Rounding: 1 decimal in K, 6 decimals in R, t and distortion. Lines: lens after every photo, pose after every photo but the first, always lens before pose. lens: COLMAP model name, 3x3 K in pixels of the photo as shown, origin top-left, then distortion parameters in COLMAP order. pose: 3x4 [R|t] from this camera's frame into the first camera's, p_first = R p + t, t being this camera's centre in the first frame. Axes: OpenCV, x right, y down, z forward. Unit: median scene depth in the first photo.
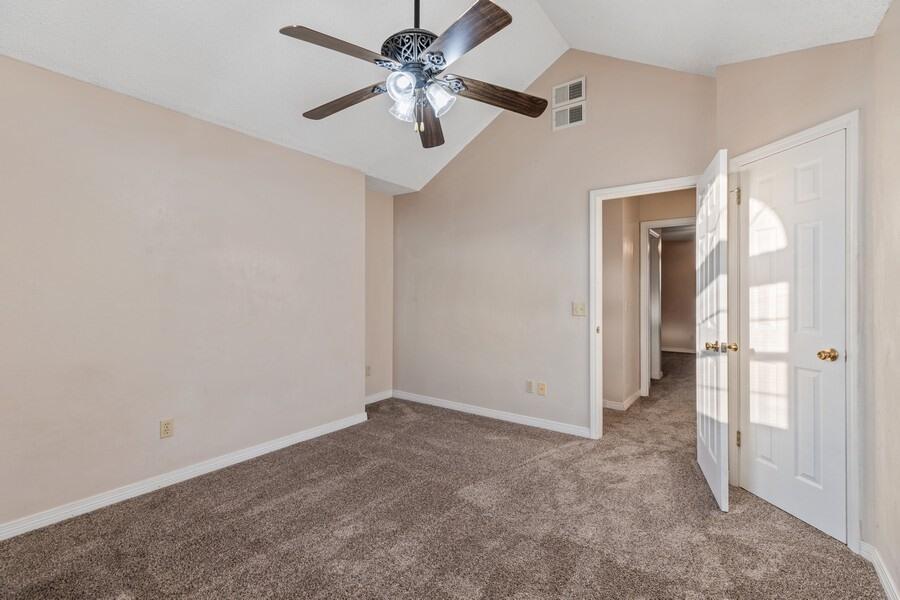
lens RADIAL K [[409.4, 0, 448.3], [0, 409.4, 290.5], [0, 0, 1]] dist [0.003827, 0.000162]
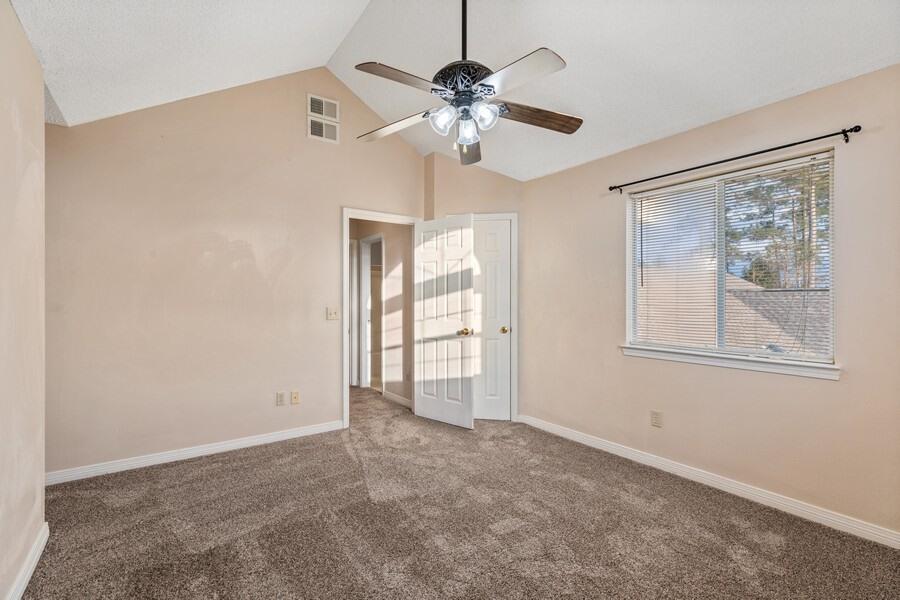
lens RADIAL K [[409.4, 0, 442.6], [0, 409.4, 298.4], [0, 0, 1]] dist [0.003827, 0.000162]
pose [[0.305926, 0.003183, 0.952050, -0.770269], [-0.010355, 0.999946, -0.000016, 0.002346], [-0.951999, -0.009853, 0.305943, 0.483776]]
